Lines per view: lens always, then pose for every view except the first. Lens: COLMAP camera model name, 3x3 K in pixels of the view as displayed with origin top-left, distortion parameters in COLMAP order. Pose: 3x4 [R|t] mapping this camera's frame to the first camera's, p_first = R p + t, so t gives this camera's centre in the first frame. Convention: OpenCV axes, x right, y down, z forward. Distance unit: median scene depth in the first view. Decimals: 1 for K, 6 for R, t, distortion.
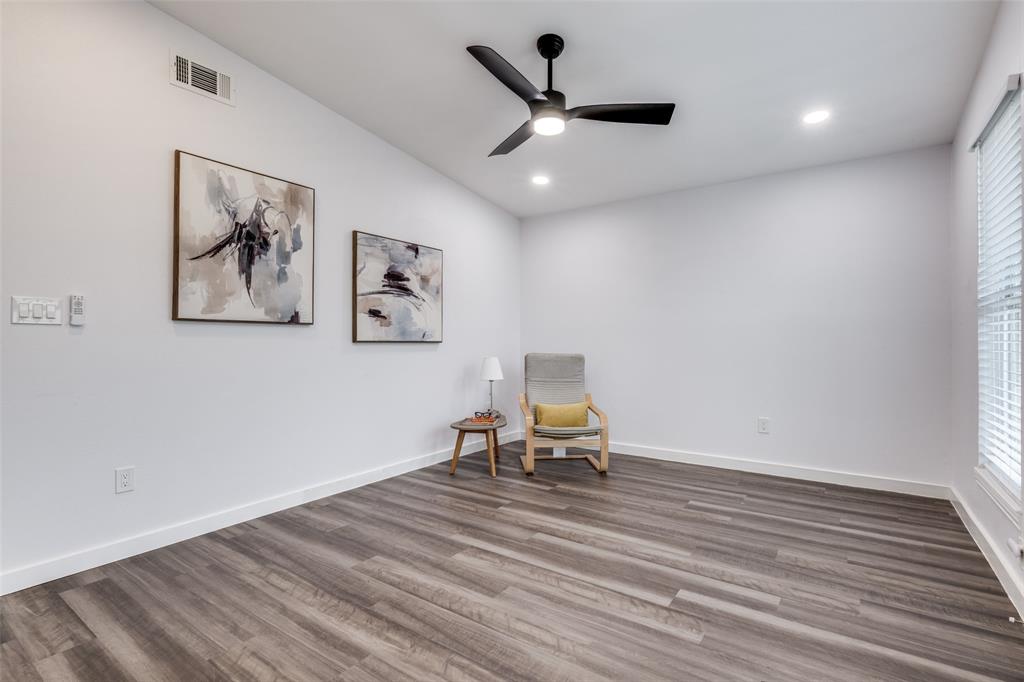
lens RADIAL K [[474.8, 0, 513.7], [0, 474.8, 334.7], [0, 0, 1]] dist [-0.002478, -0.000177]
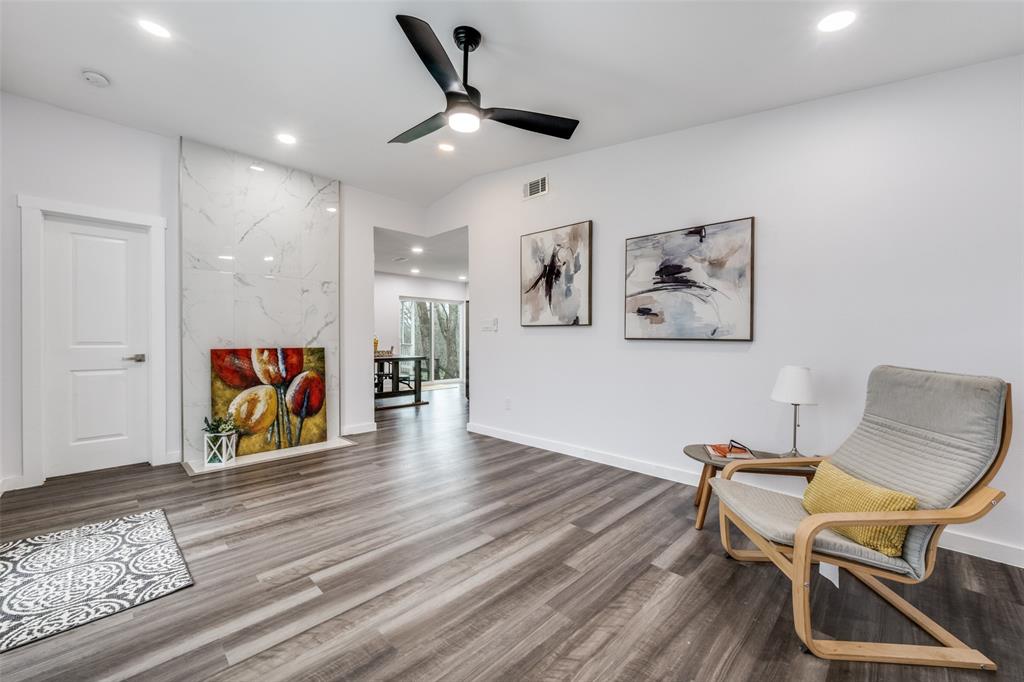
lens RADIAL K [[405.6, 0, 517.3], [0, 405.6, 338.4], [0, 0, 1]] dist [-0.008468, 0.000109]
pose [[-0.144151, 0.005127, -0.989542, 0.739646], [0.009178, 0.999950, 0.003844, 0.008635], [0.989513, -0.008528, -0.144191, 1.010870]]
